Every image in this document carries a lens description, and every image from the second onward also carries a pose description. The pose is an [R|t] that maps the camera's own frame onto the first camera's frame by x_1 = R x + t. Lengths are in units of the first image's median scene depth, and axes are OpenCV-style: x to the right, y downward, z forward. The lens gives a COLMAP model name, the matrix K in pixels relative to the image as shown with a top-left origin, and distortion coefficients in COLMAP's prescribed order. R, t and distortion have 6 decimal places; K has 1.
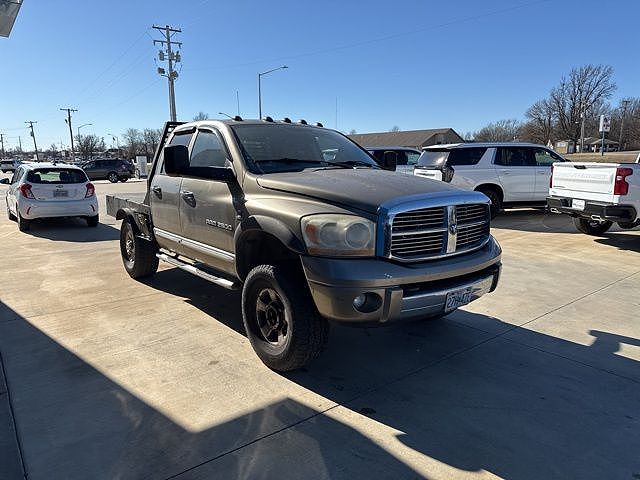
lens RADIAL K [[449.9, 0, 324.0], [0, 449.9, 238.4], [0, 0, 1]] dist [0.007502, -0.004655]
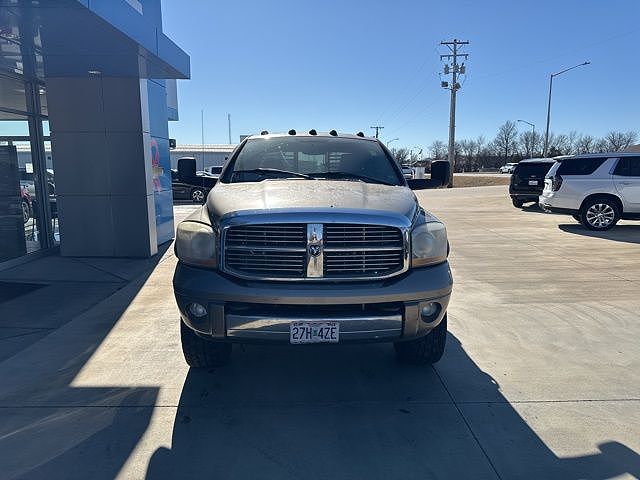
lens RADIAL K [[449.9, 0, 324.0], [0, 449.9, 238.4], [0, 0, 1]] dist [0.007502, -0.004655]
pose [[0.792111, 0.086770, -0.604179, 0.755583], [-0.100113, 0.994908, 0.011631, -0.051195], [0.602112, 0.051273, 0.796764, 0.298950]]
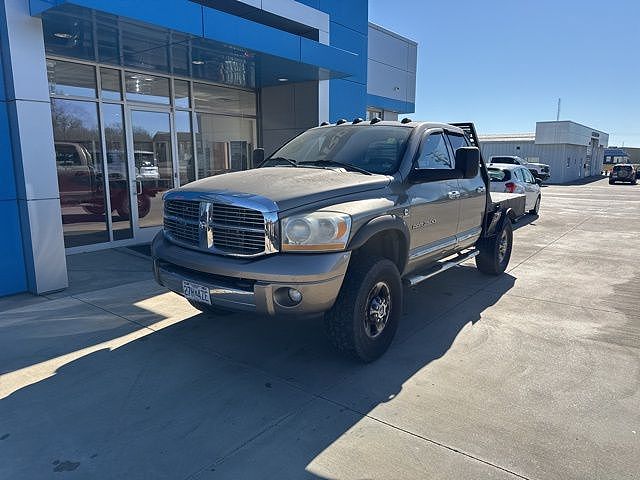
lens RADIAL K [[448.7, 0, 320.0], [0, 448.7, 240.0], [0, 0, 1]] dist [0.027644, 0.000347]
pose [[0.224765, 0.164164, -0.960485, 1.241379], [-0.166149, 0.977728, 0.128230, -0.151536], [0.960143, 0.130762, 0.247034, 0.935965]]
